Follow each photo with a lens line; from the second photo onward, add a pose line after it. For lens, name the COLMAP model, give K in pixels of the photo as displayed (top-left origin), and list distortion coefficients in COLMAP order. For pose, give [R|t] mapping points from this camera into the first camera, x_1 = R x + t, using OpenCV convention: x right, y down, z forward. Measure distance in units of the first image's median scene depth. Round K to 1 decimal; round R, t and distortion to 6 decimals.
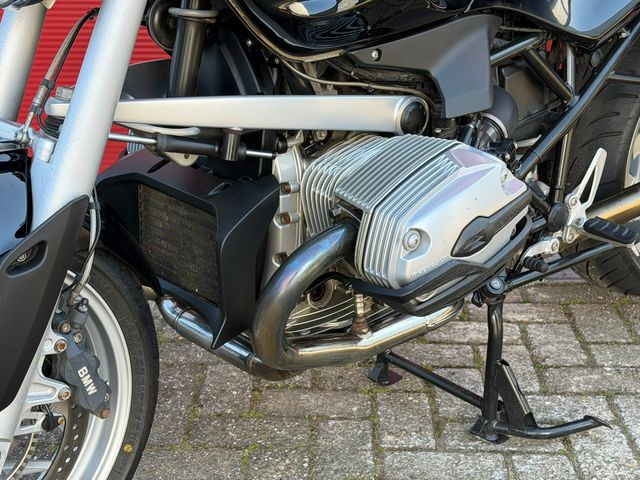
lens RADIAL K [[1157.0, 0, 317.2], [0, 1157.0, 250.6], [0, 0, 1]] dist [0.159889, -0.123924]
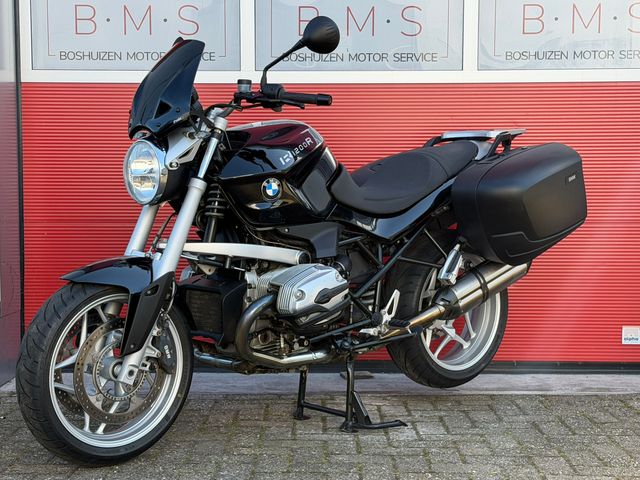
lens RADIAL K [[1157.0, 0, 317.2], [0, 1157.0, 250.6], [0, 0, 1]] dist [0.159889, -0.123924]
pose [[0.999878, 0.009084, 0.012685, 0.079716], [-0.004902, 0.954751, -0.297365, 0.581152], [-0.014813, 0.297267, 0.954680, -1.294690]]
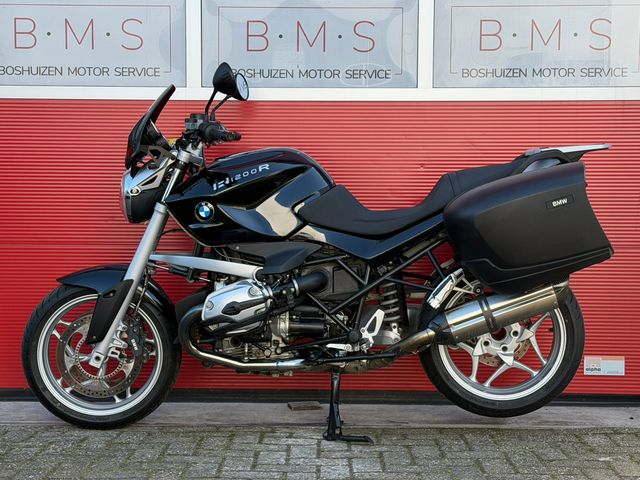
lens RADIAL K [[1157.0, 0, 317.2], [0, 1157.0, 250.6], [0, 0, 1]] dist [0.159889, -0.123924]
pose [[0.720717, 0.045889, -0.691709, 2.012939], [-0.247017, 0.949311, -0.194398, 0.317351], [0.647726, 0.310970, 0.695520, -0.780707]]
